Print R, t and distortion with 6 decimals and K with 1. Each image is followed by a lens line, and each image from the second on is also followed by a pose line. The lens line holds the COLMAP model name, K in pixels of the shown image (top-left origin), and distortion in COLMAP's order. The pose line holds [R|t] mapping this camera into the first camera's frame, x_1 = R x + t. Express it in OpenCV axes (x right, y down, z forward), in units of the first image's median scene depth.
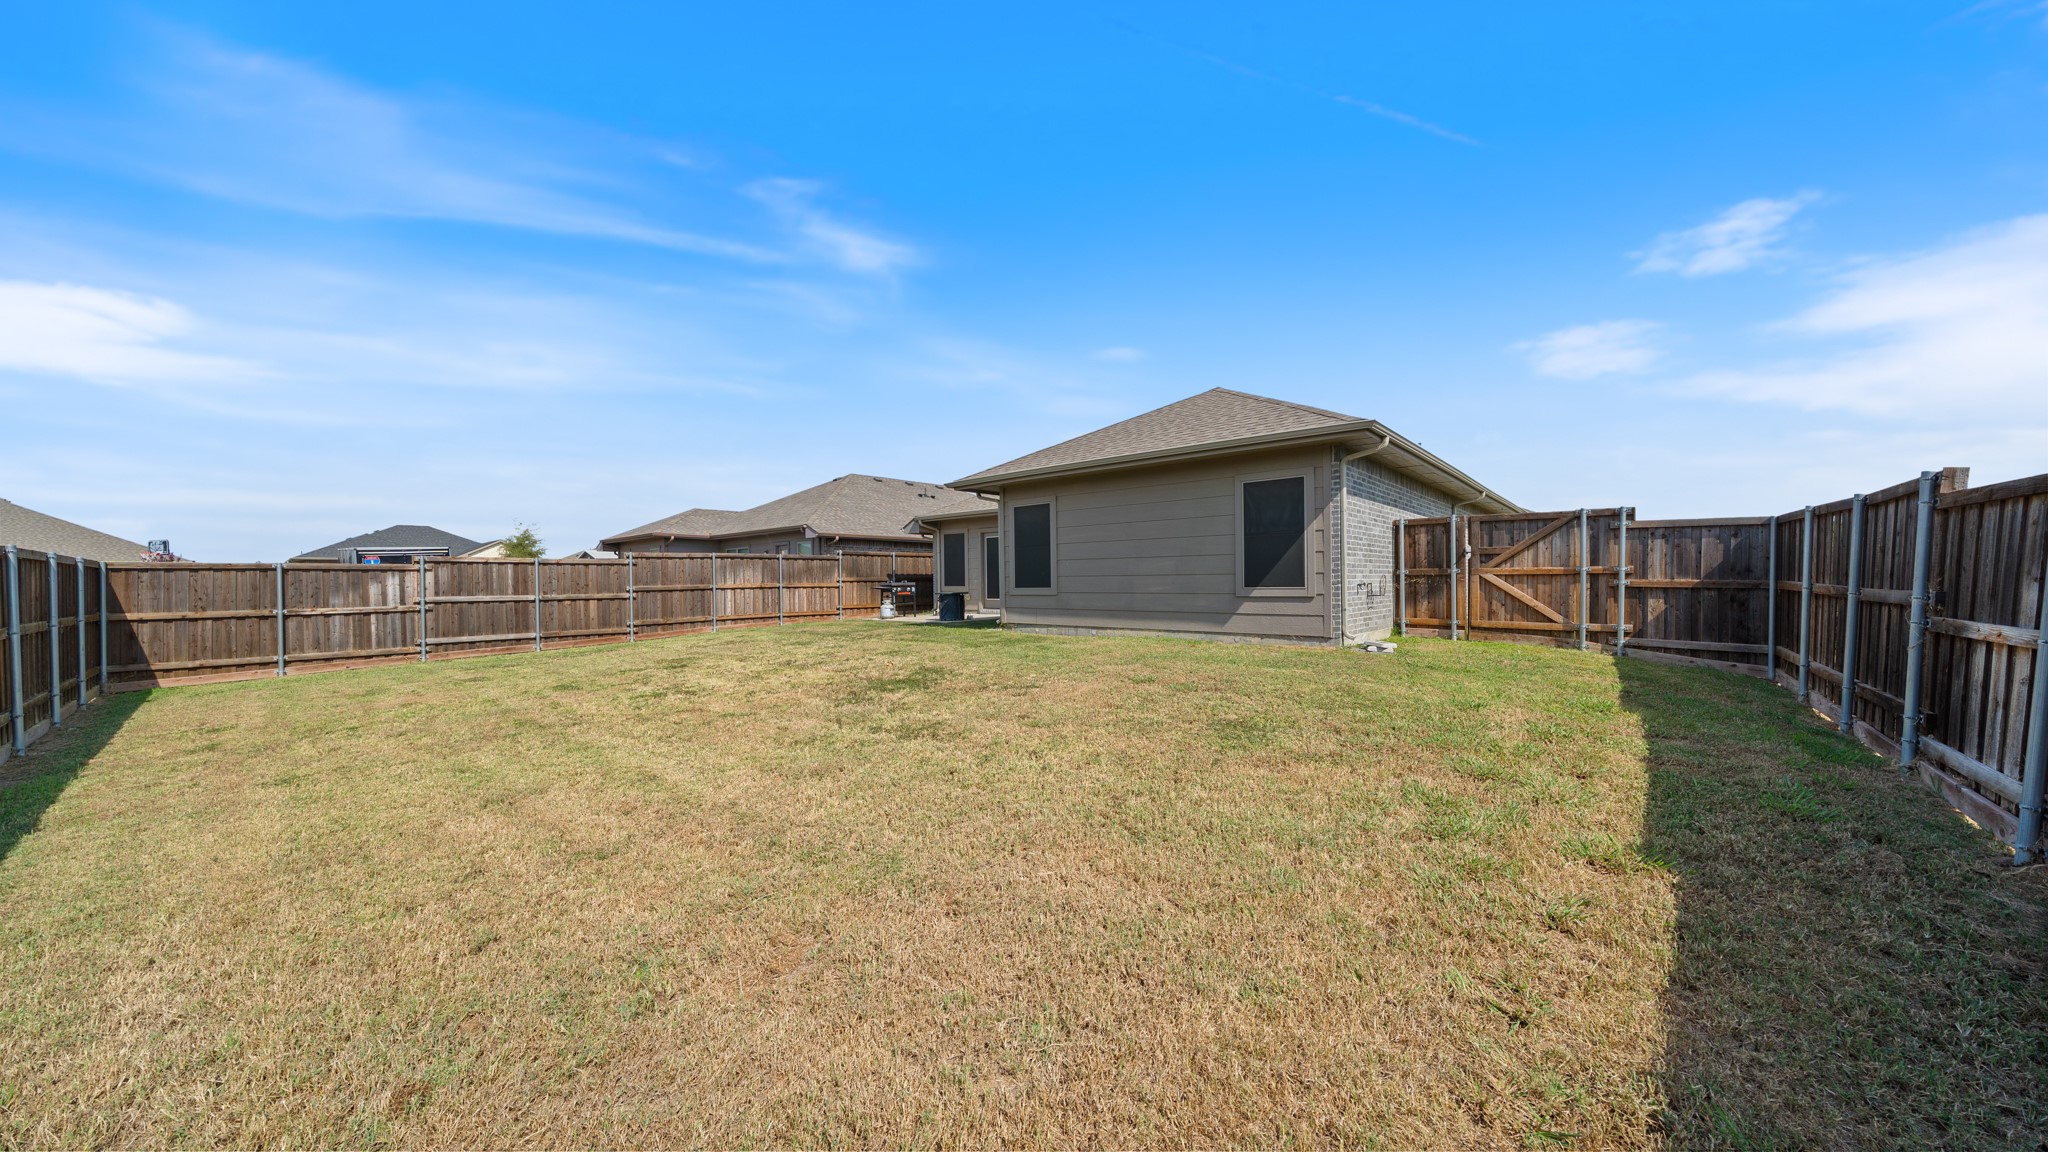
lens RADIAL K [[700.7, 0, 1023.8], [0, 700.7, 582.9], [0, 0, 1]] dist [-0.006383, -0.000120]
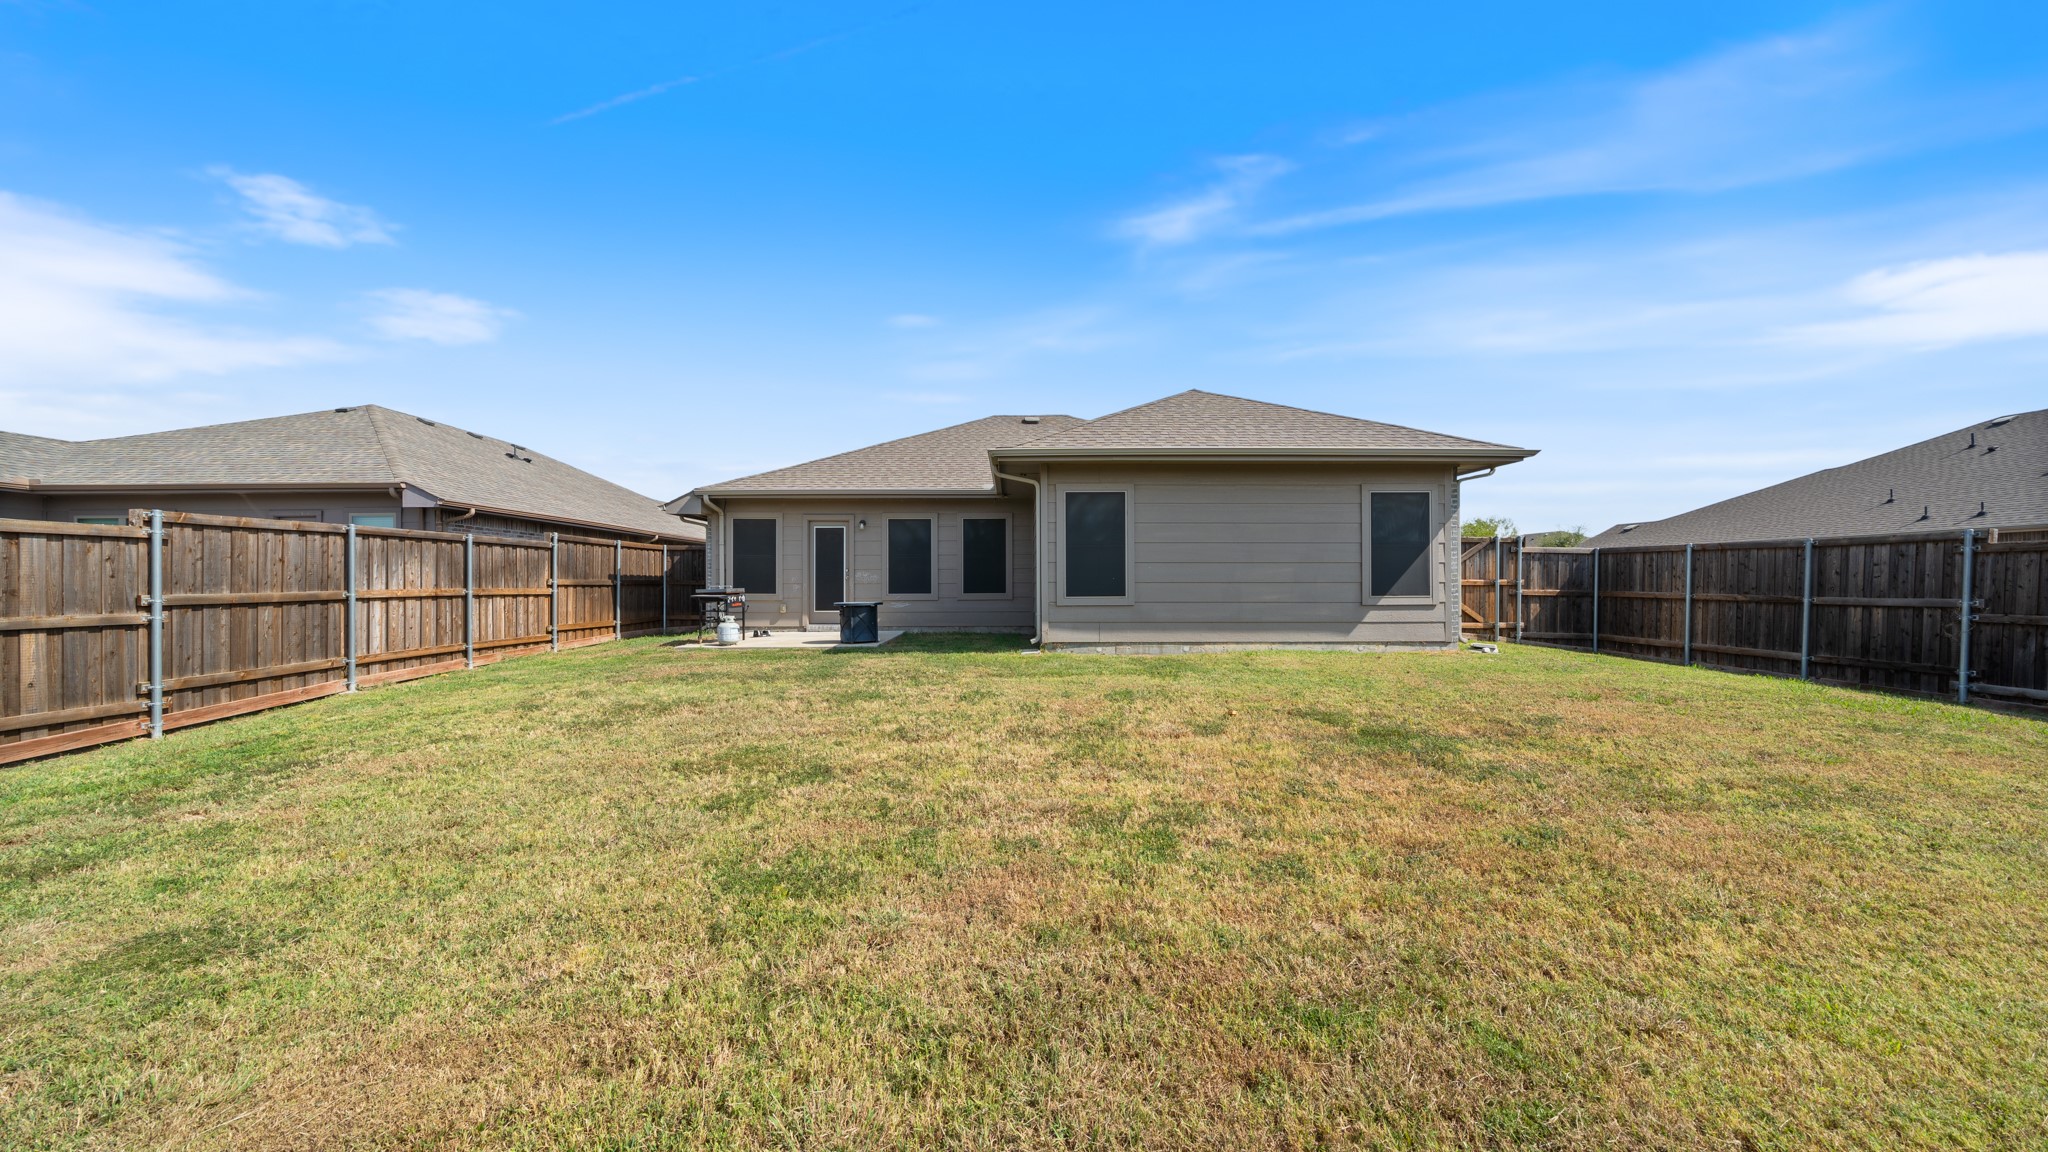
lens RADIAL K [[700.7, 0, 1023.8], [0, 700.7, 582.9], [0, 0, 1]] dist [-0.006383, -0.000120]
pose [[0.740104, 0.009880, 0.672420, -0.566327], [-0.004296, 0.999941, -0.009964, -0.000265], [-0.672479, 0.004486, 0.740103, 0.456561]]
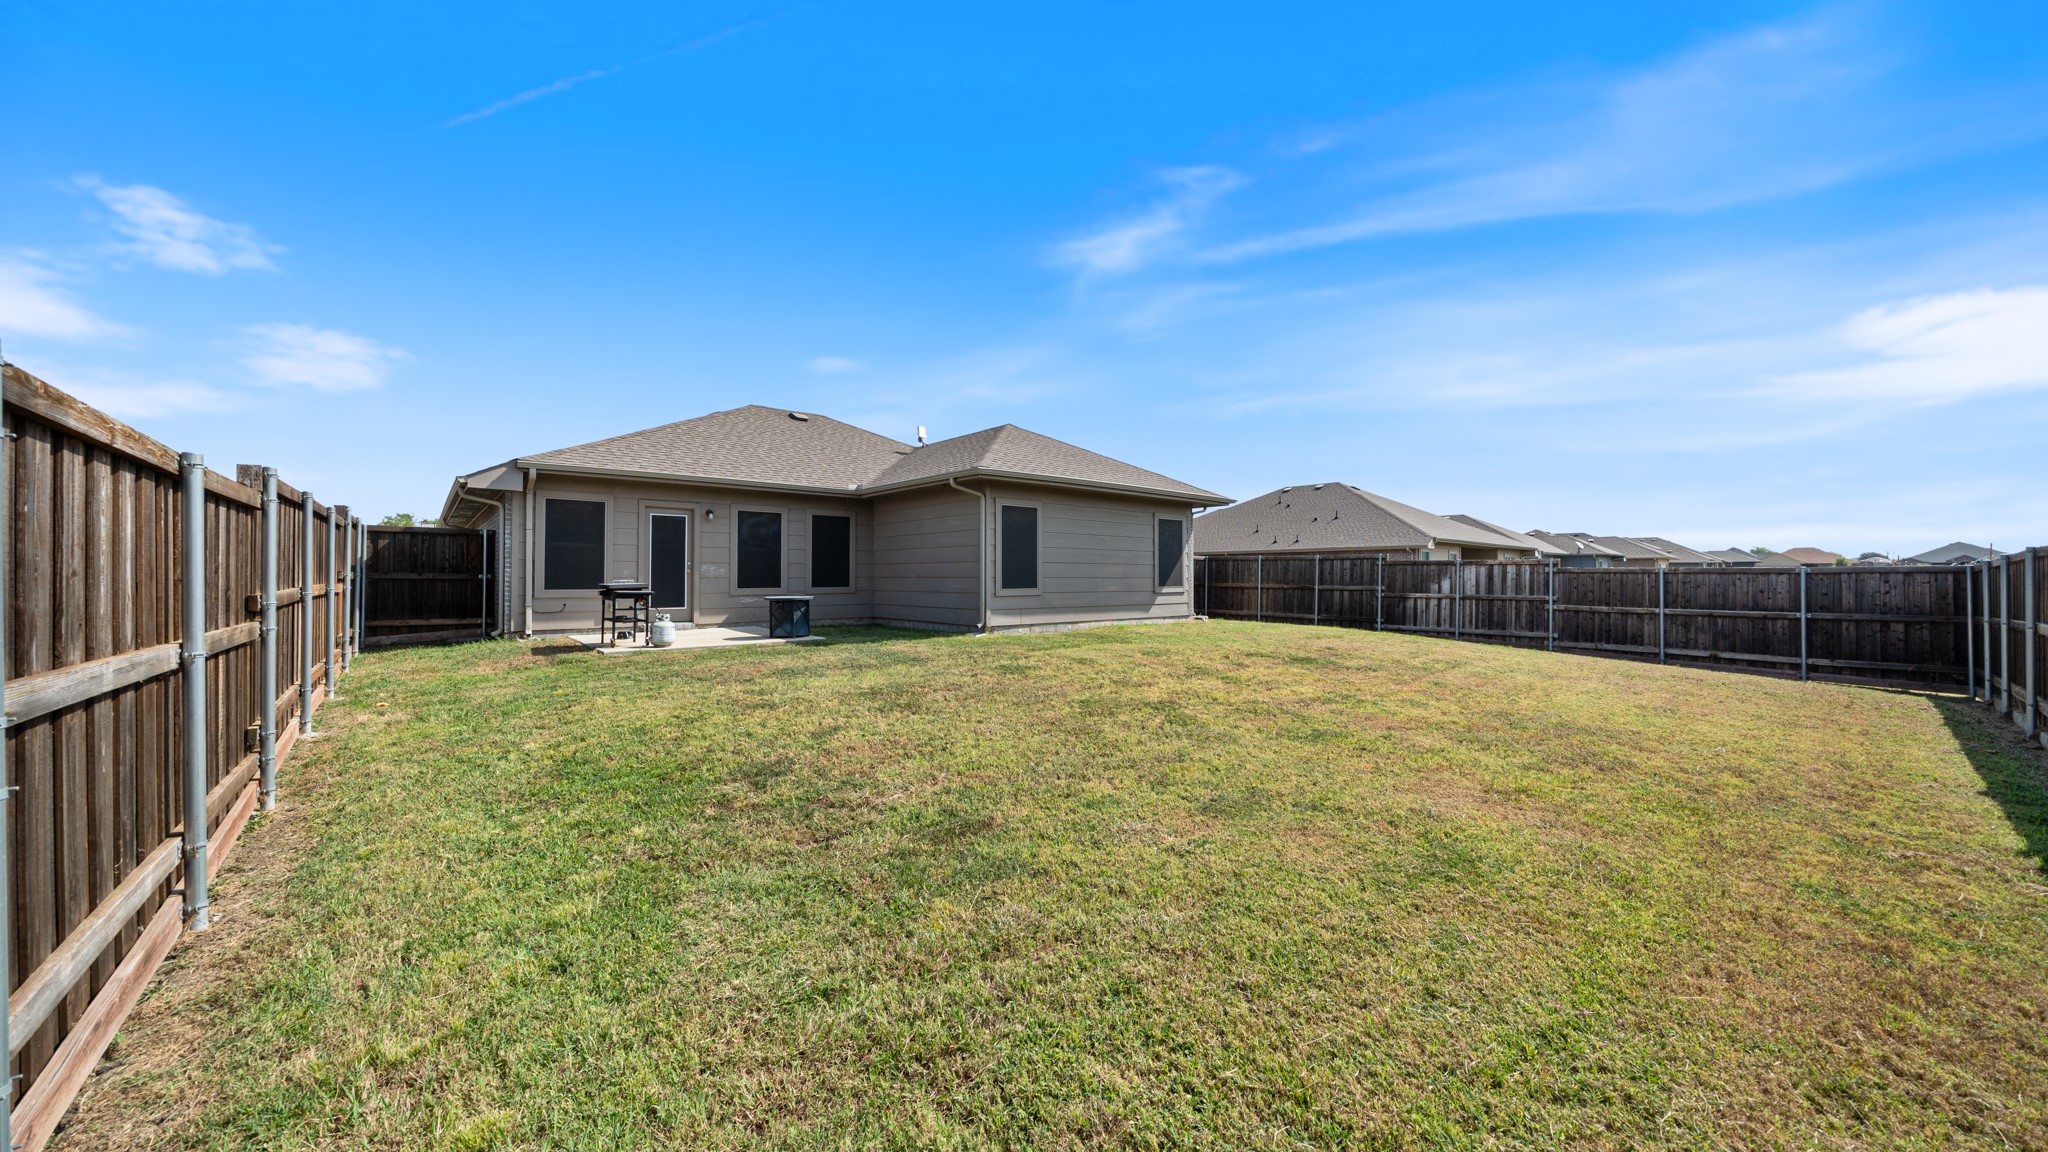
lens RADIAL K [[714.5, 0, 1025.9], [0, 714.5, 559.9], [0, 0, 1]] dist [-0.002877, -0.000146]
pose [[0.132405, 0.034545, 0.990594, -0.980049], [0.000583, 0.999390, -0.034930, 0.001577], [-0.991196, 0.005202, 0.132304, 0.834894]]
